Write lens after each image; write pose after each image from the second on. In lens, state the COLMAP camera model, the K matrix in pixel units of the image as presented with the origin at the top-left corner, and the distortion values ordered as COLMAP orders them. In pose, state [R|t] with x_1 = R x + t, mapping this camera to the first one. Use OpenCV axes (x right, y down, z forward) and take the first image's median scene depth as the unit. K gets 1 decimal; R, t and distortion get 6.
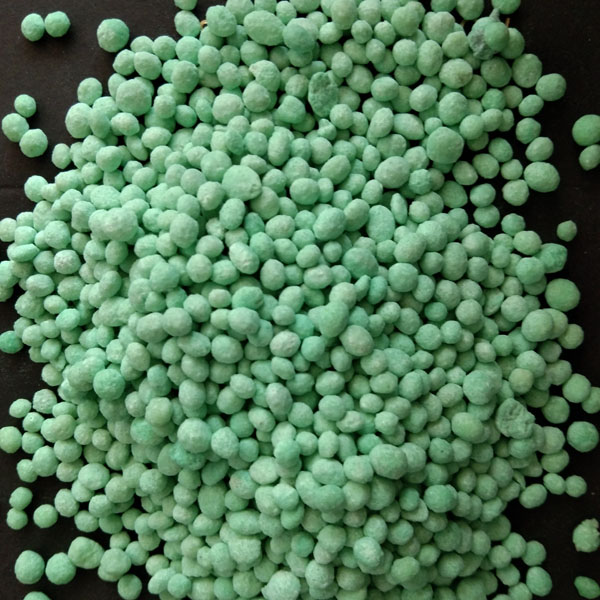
lens RADIAL K [[790.8, 0, 300.0], [0, 790.8, 300.0], [0, 0, 1]] dist [0.111409, -0.644893]
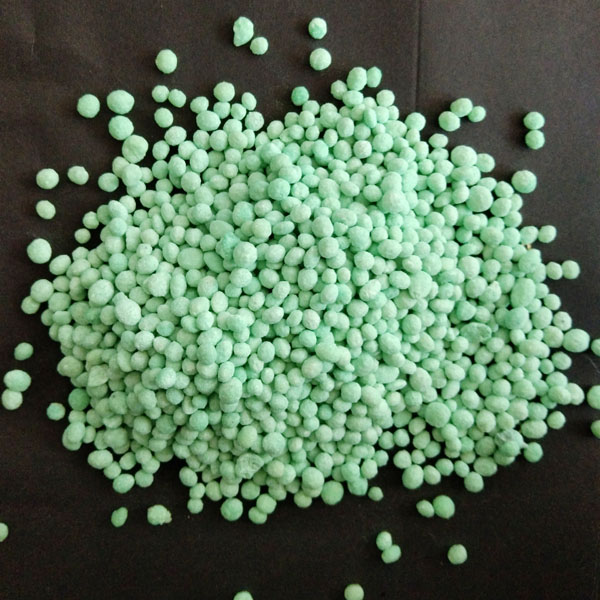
lens RADIAL K [[790.8, 0, 300.0], [0, 790.8, 300.0], [0, 0, 1]] dist [0.111409, -0.644893]
pose [[-0.004529, 0.986492, 0.163746, -0.260119], [-0.996044, 0.010081, -0.088285, 0.181819], [-0.088743, -0.163499, 0.982544, -0.368581]]
